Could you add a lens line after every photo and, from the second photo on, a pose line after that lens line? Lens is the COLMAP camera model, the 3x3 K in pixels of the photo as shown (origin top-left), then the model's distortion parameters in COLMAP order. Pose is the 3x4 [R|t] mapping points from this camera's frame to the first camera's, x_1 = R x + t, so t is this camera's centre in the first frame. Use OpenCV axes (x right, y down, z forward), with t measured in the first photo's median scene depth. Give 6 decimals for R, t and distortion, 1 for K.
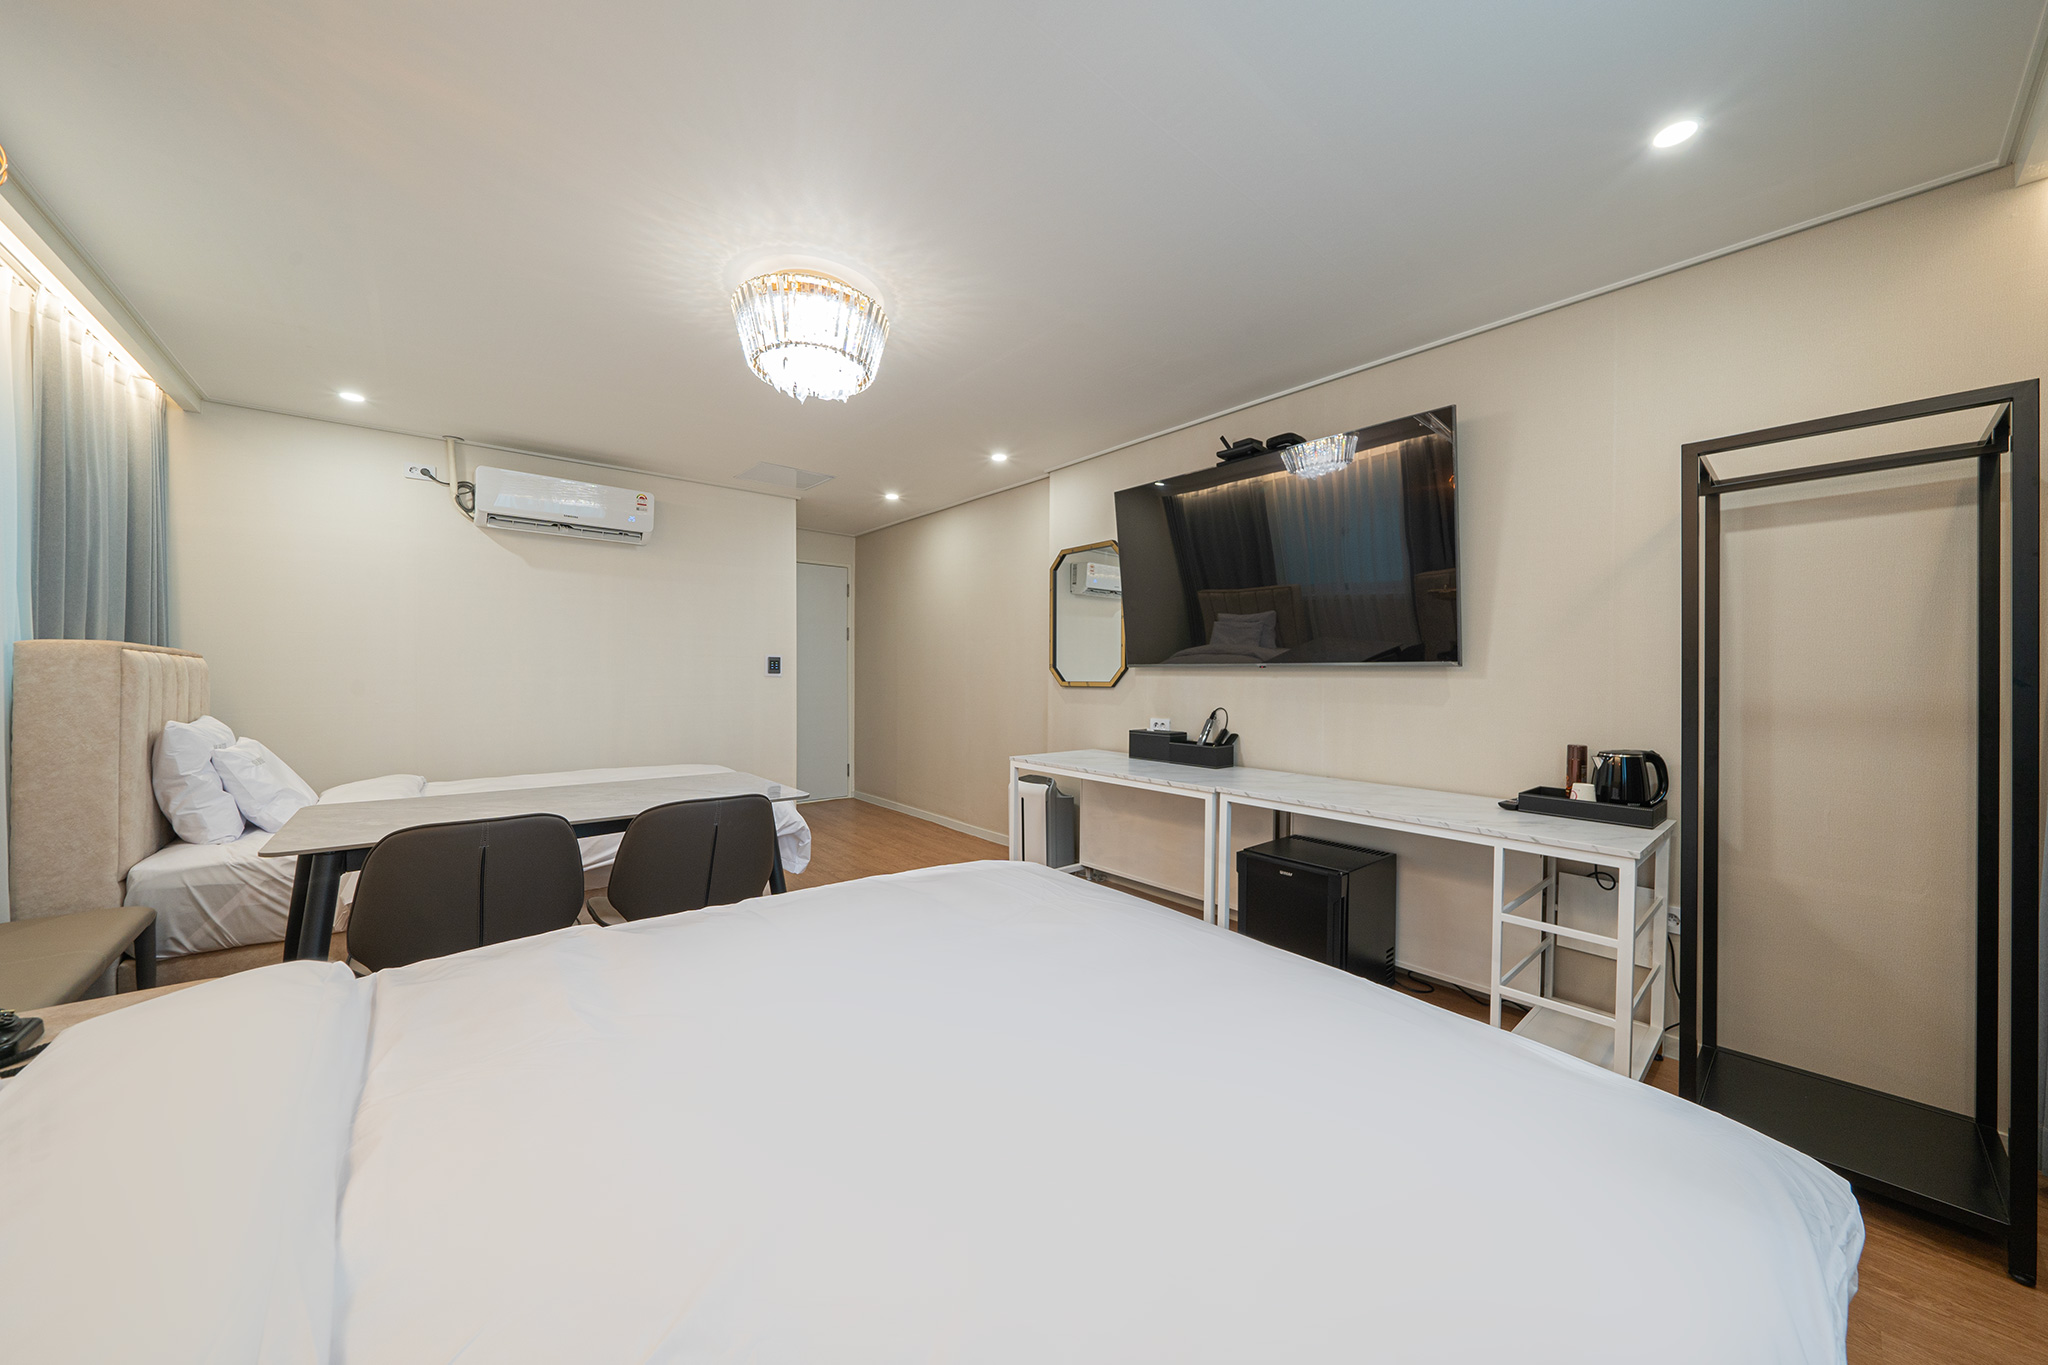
lens RADIAL K [[696.3, 0, 1031.6], [0, 696.3, 685.2], [0, 0, 1]] dist [-0.001310, -0.000006]
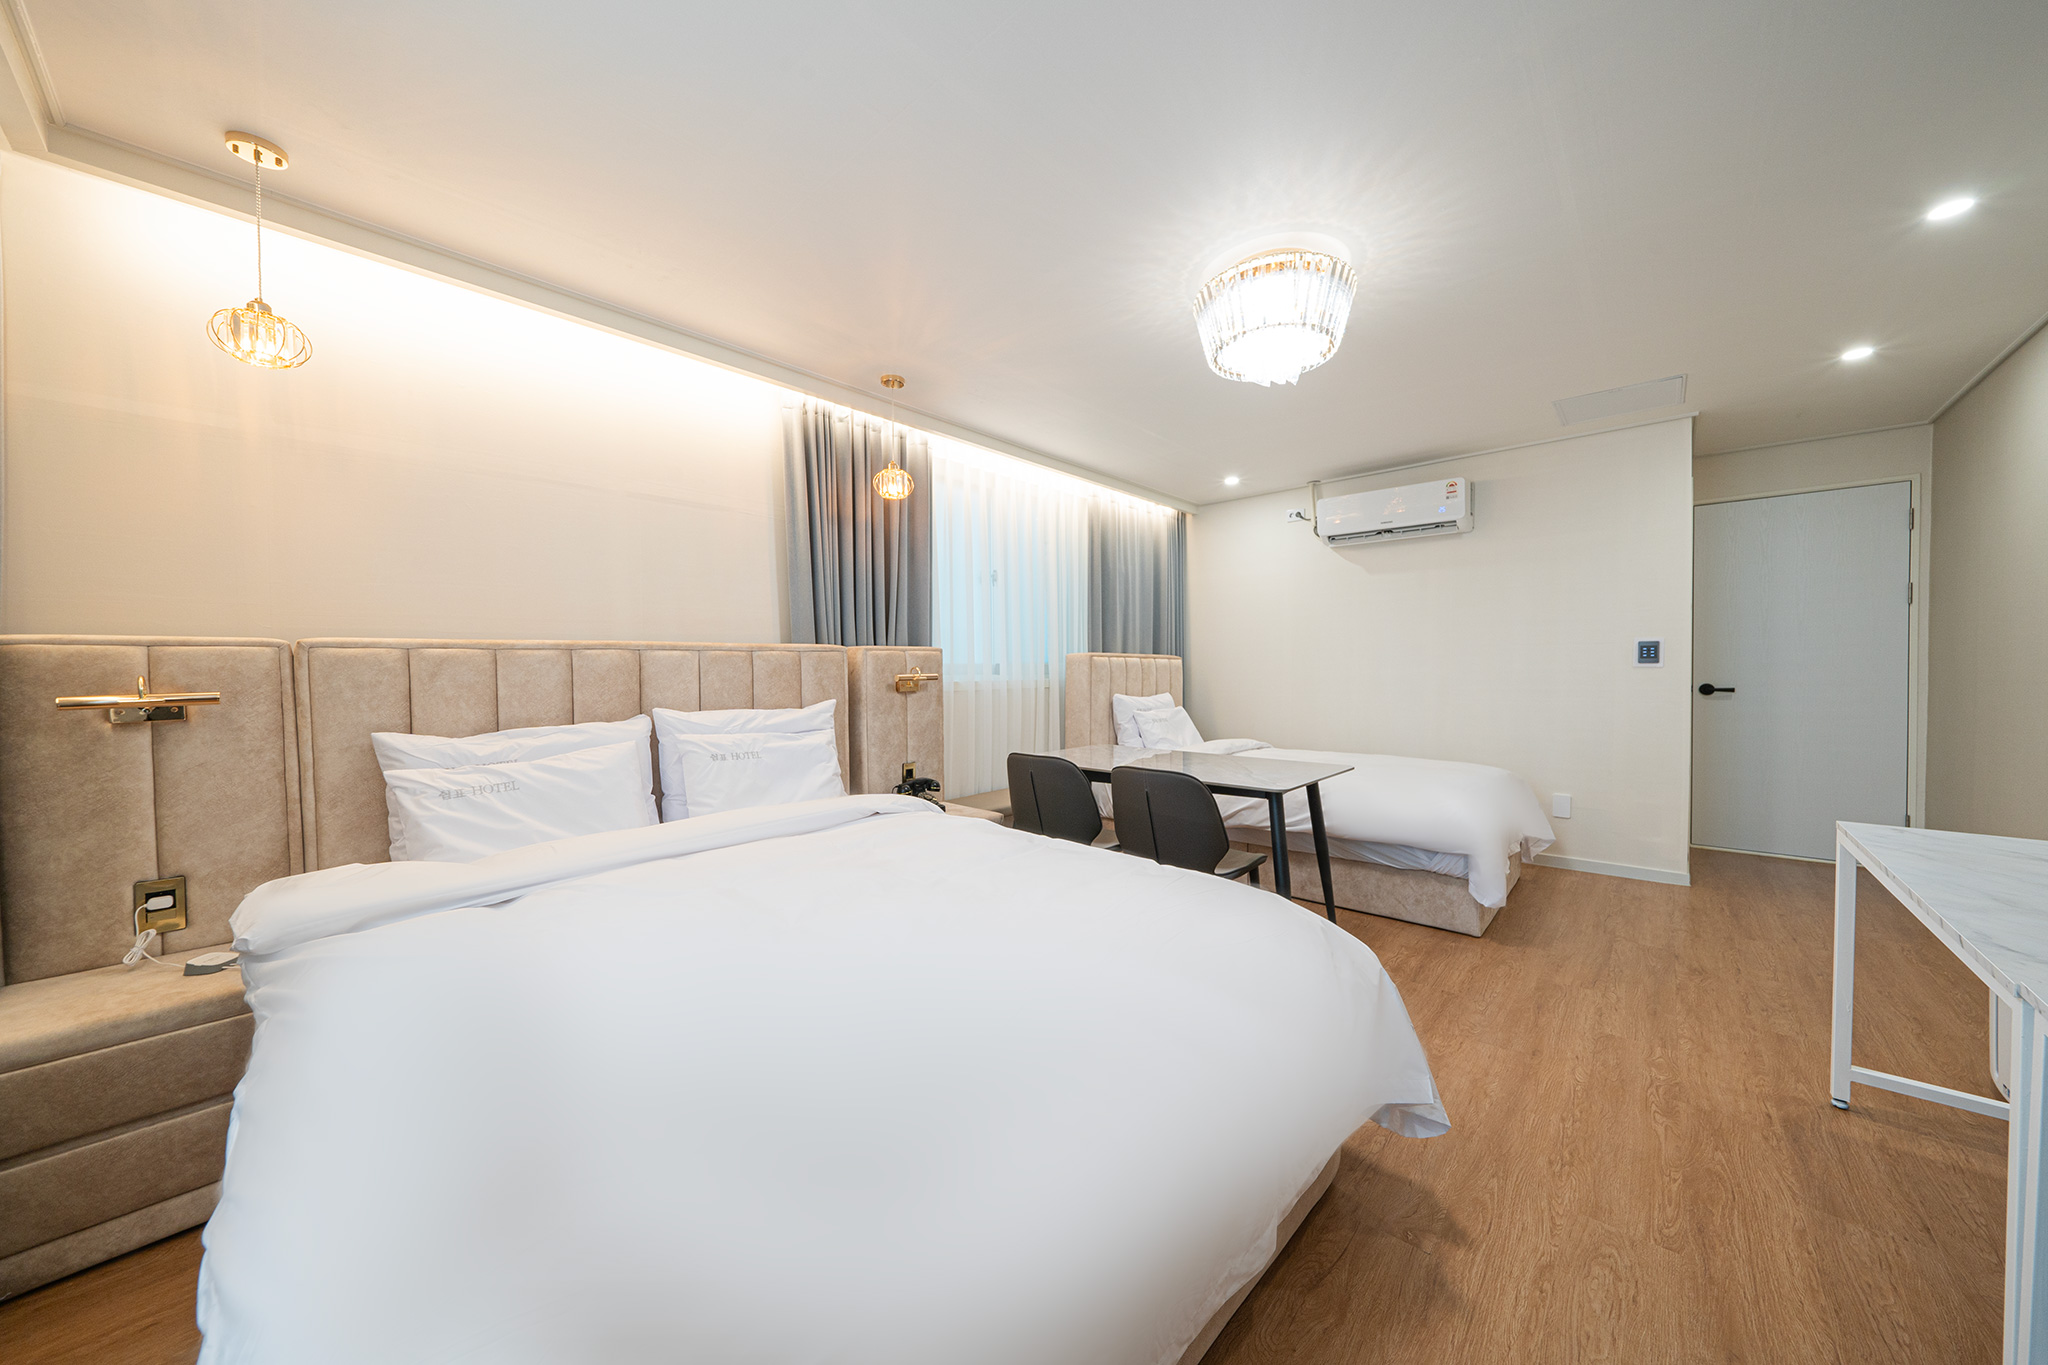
lens RADIAL K [[696.3, 0, 1031.6], [0, 696.3, 685.2], [0, 0, 1]] dist [-0.001310, -0.000006]
pose [[0.131369, 0.016717, -0.991193, 0.367141], [-0.006616, 0.999850, 0.015986, -0.001587], [0.991311, 0.004457, 0.131460, 0.323795]]
